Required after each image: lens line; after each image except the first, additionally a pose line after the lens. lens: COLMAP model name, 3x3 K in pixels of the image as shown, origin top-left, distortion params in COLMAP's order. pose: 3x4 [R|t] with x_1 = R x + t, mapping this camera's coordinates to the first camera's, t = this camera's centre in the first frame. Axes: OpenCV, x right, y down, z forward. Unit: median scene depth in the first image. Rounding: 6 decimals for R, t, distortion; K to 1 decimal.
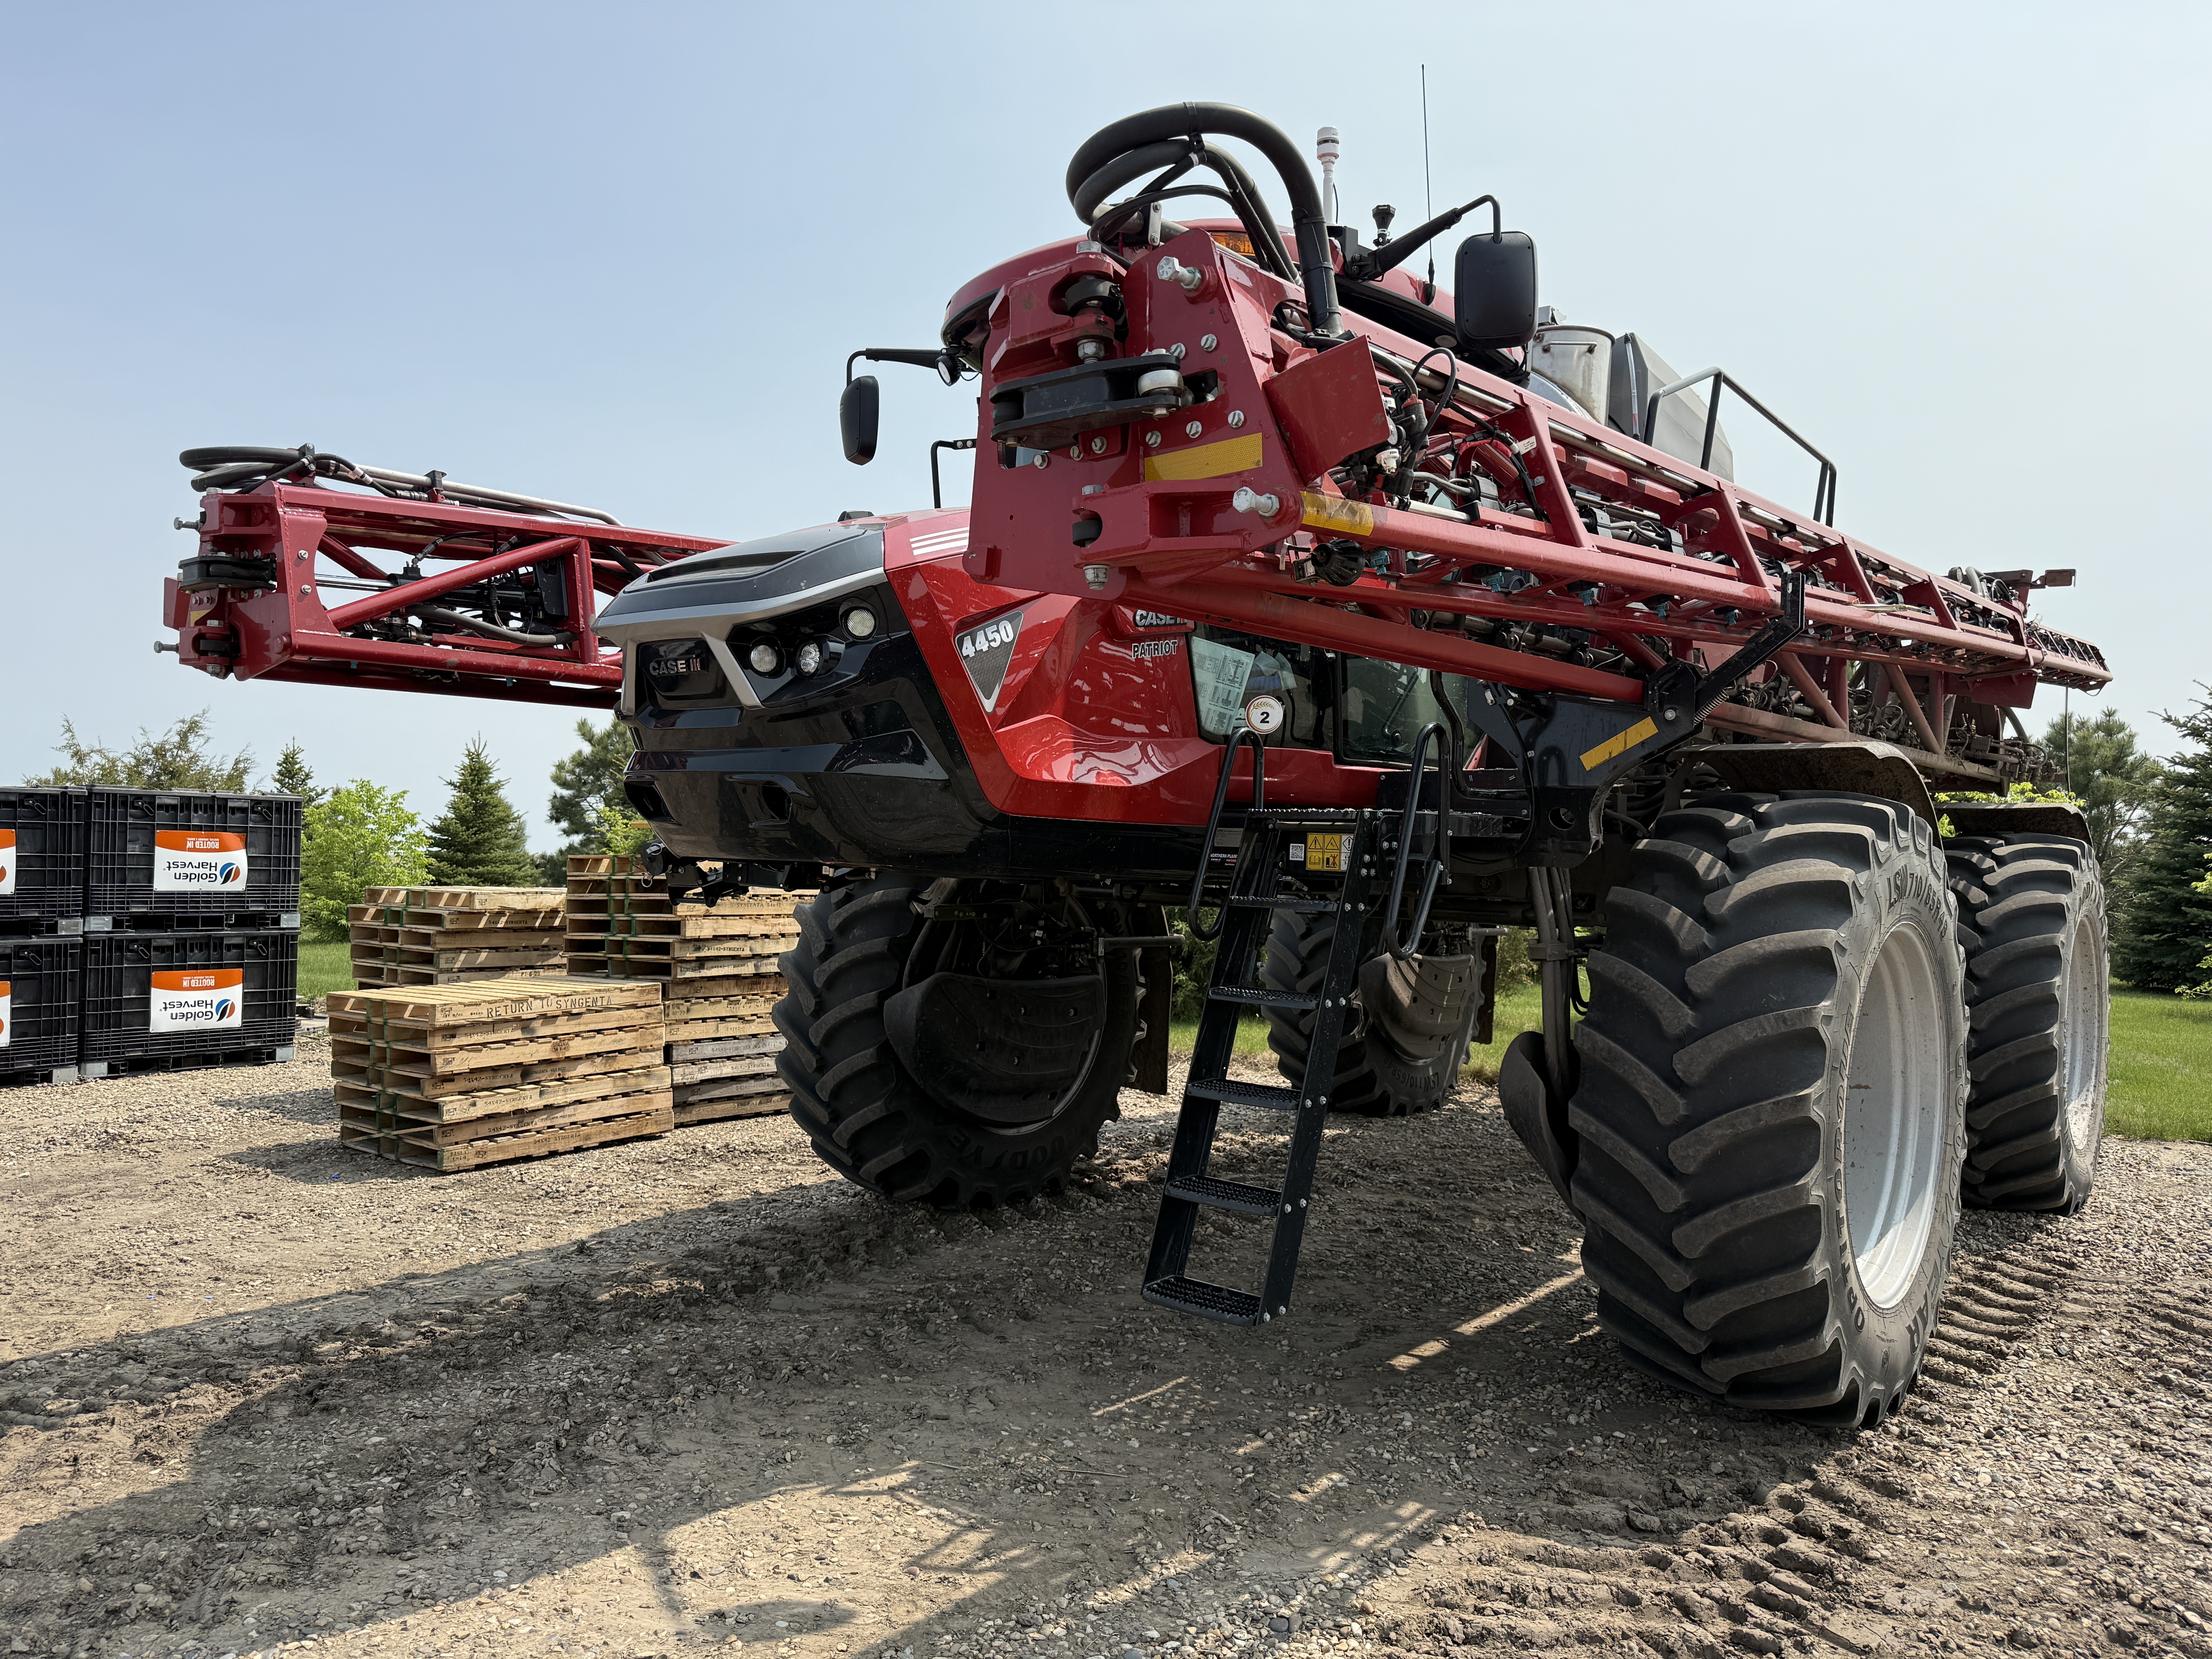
lens RADIAL K [[1550.0, 0, 1106.0], [0, 1550.0, 829.5], [0, 0, 1]] dist [0.096815, -0.167218]
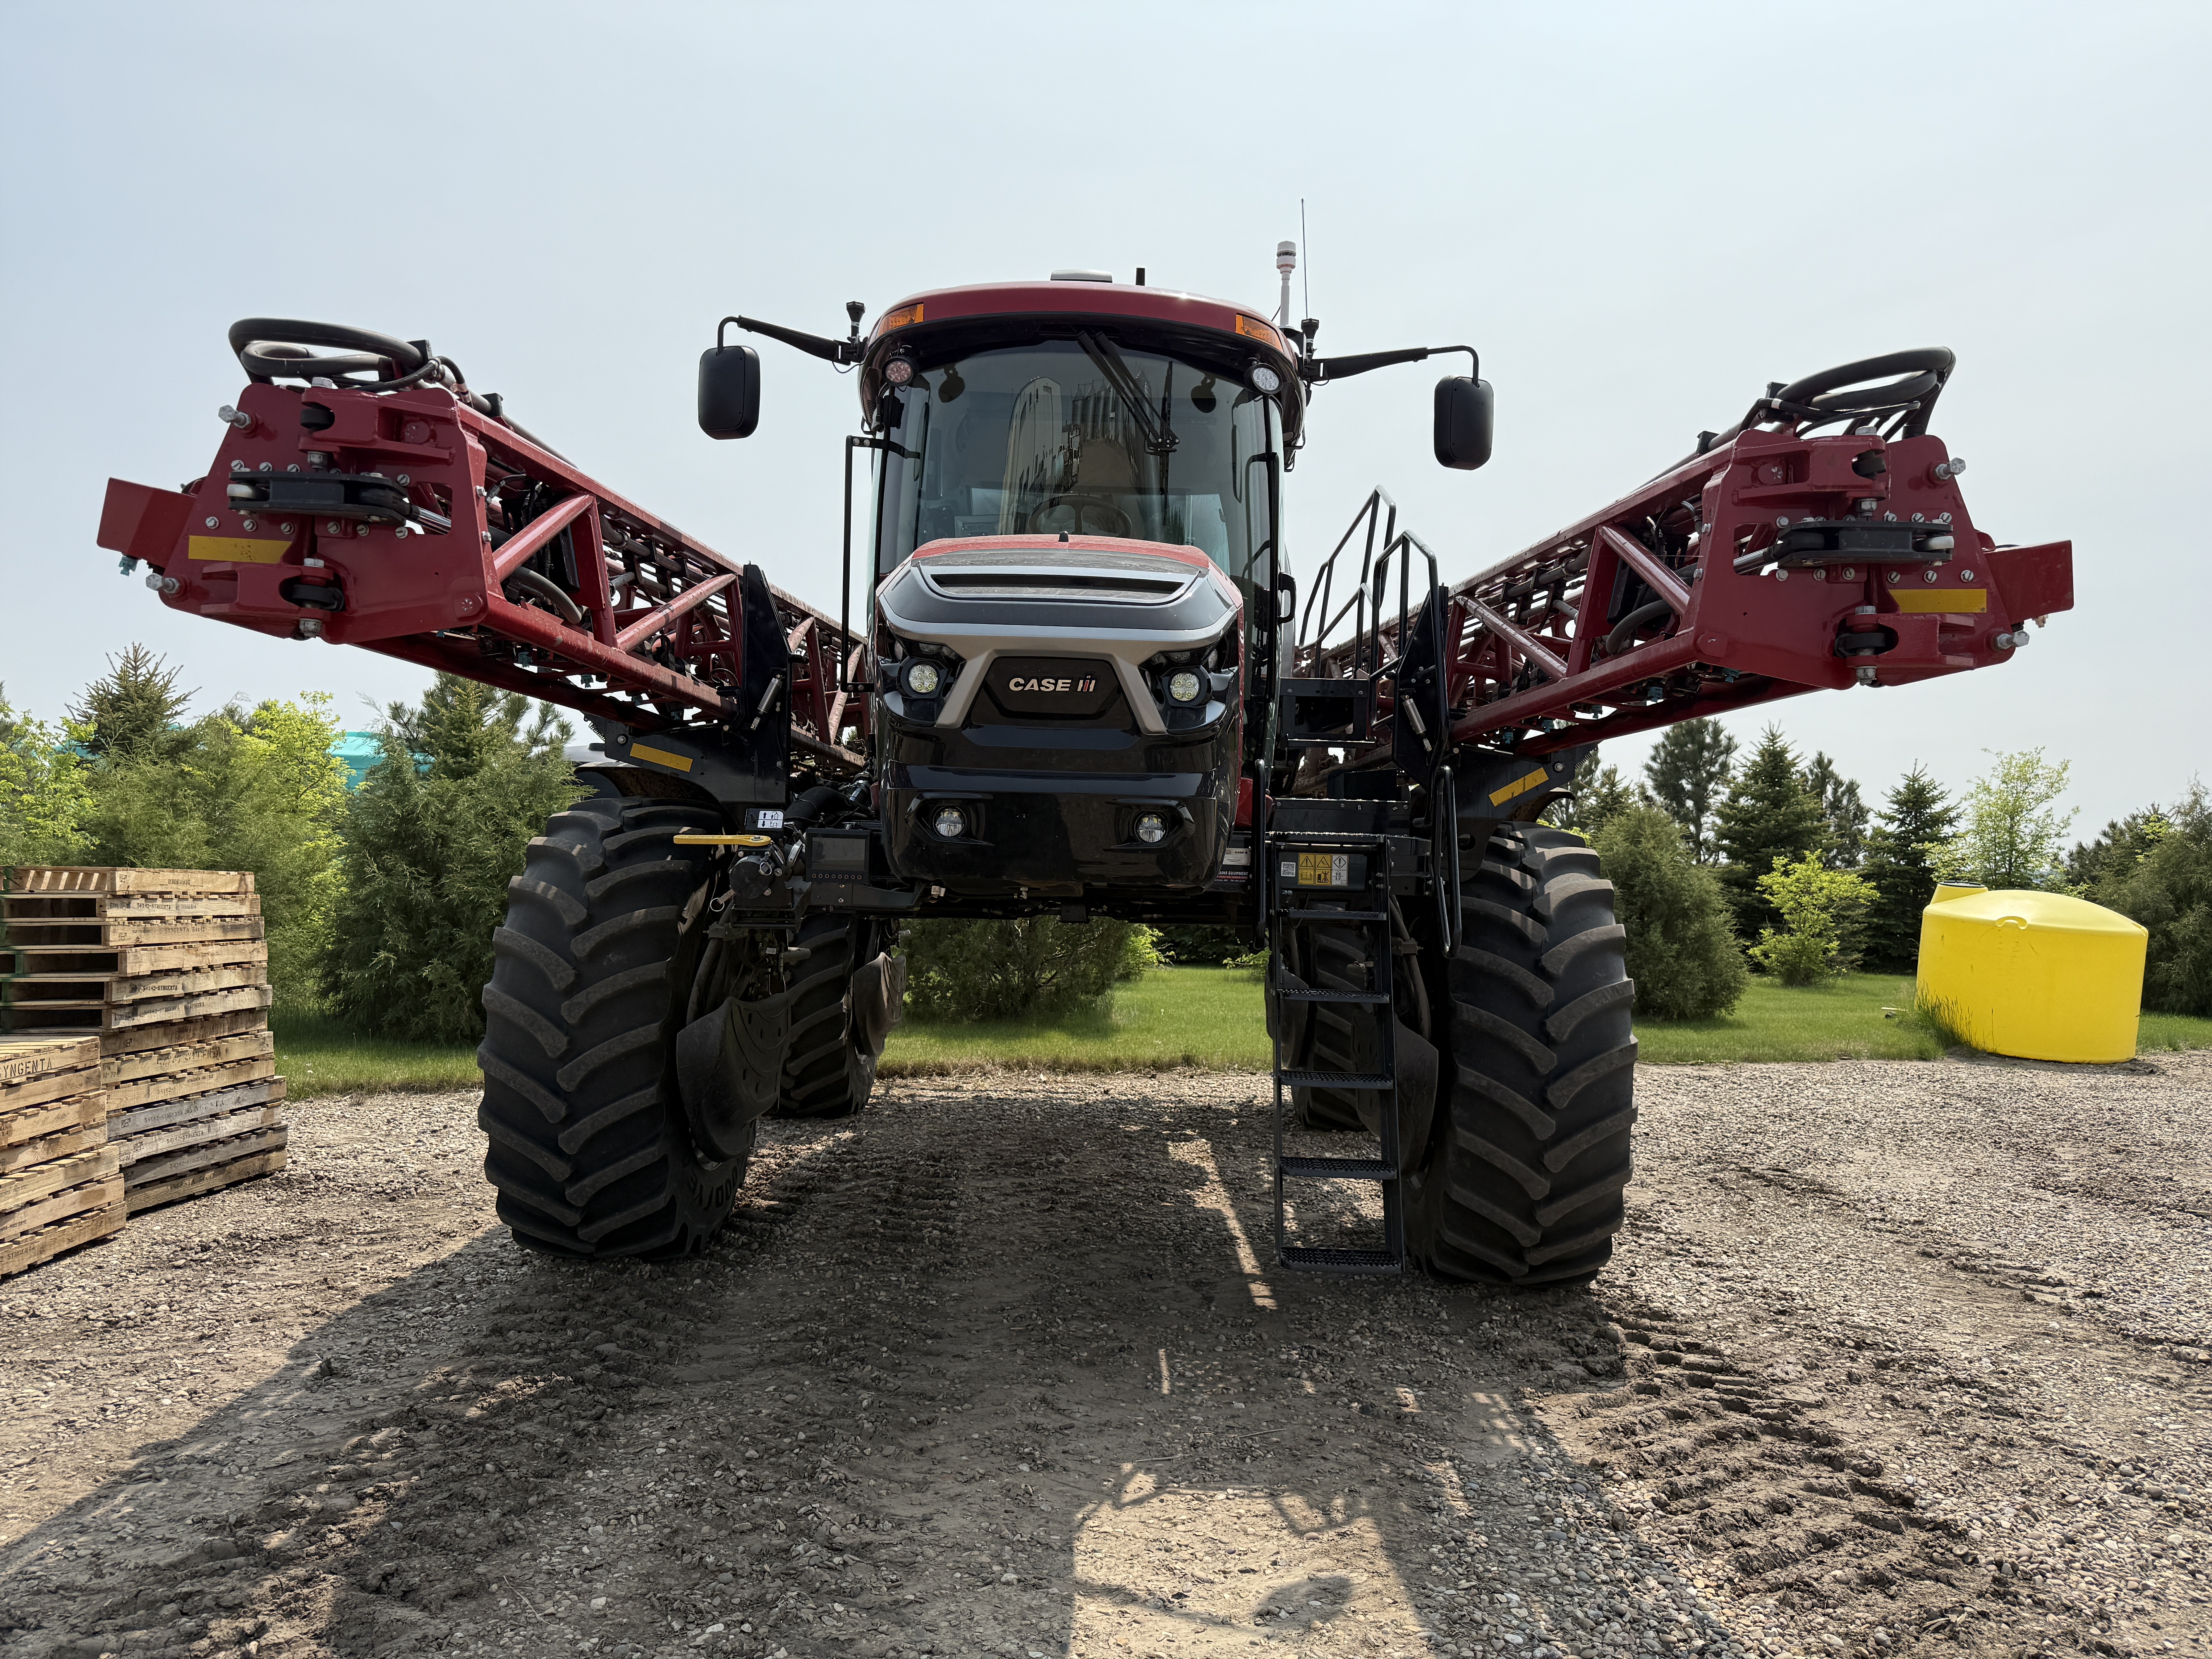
lens RADIAL K [[1550.0, 0, 1106.0], [0, 1550.0, 829.5], [0, 0, 1]] dist [0.096815, -0.167218]
pose [[0.773238, 0.010259, 0.634033, -0.399013], [-0.012062, 0.999926, -0.001469, -0.006614], [-0.634001, -0.006512, 0.773305, 0.110365]]
